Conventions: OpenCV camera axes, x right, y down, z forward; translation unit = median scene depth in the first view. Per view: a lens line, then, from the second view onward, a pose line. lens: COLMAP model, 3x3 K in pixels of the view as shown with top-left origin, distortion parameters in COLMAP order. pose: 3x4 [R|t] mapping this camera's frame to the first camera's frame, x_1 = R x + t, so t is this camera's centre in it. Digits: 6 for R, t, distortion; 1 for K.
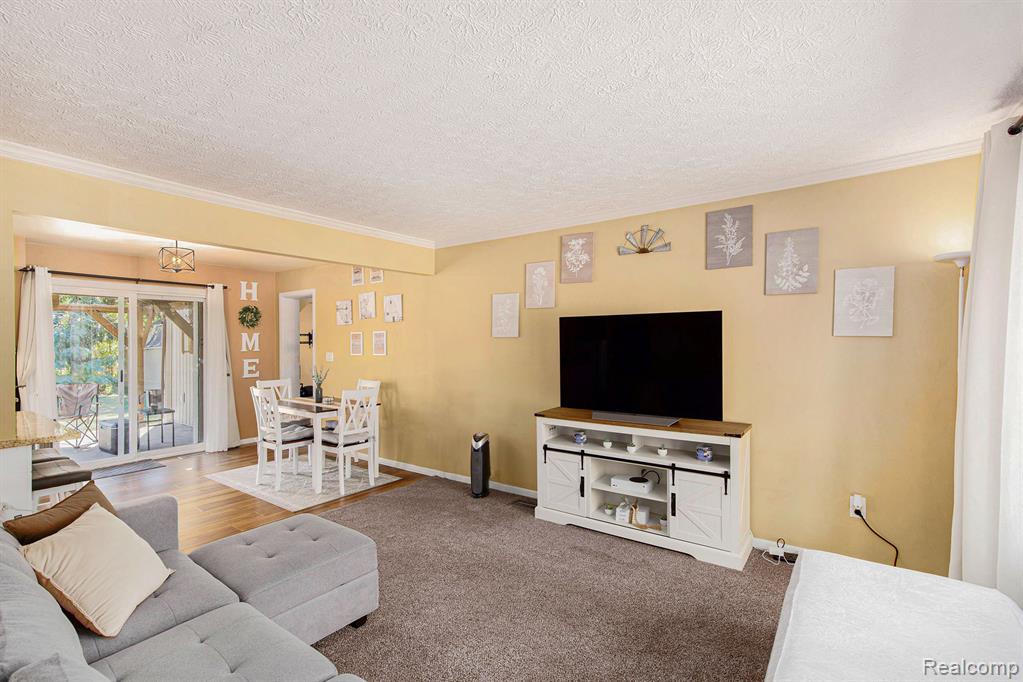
lens RADIAL K [[473.5, 0, 506.3], [0, 473.5, 344.0], [0, 0, 1]] dist [-0.023711, 0.000501]
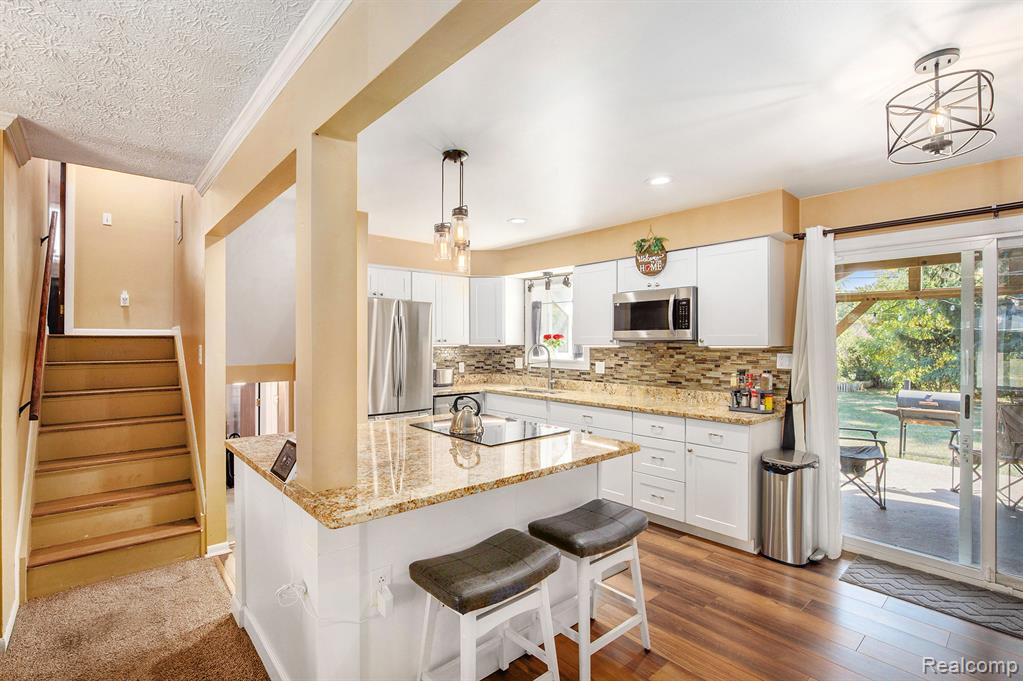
lens RADIAL K [[473.6, 0, 511.5], [0, 473.6, 340.5], [0, 0, 1]] dist [-0.032147, 0.000183]
pose [[-0.230504, -0.001561, -0.973070, -0.186511], [-0.004298, 0.999991, -0.000587, -0.001170], [0.973062, 0.004047, -0.230509, 0.527998]]
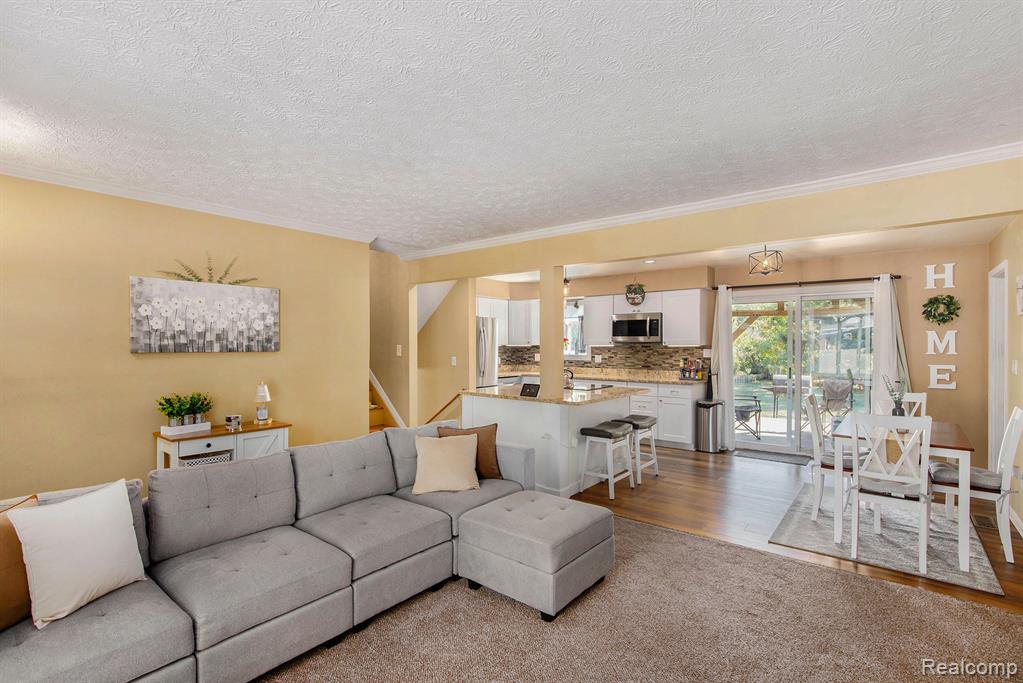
lens RADIAL K [[473.5, 0, 506.3], [0, 473.5, 344.5], [0, 0, 1]] dist [-0.023711, 0.000501]
pose [[-0.080172, 0.005709, -0.996765, 0.267388], [-0.004434, 0.999972, 0.006084, -0.002383], [0.996771, 0.004908, -0.080145, 0.358587]]
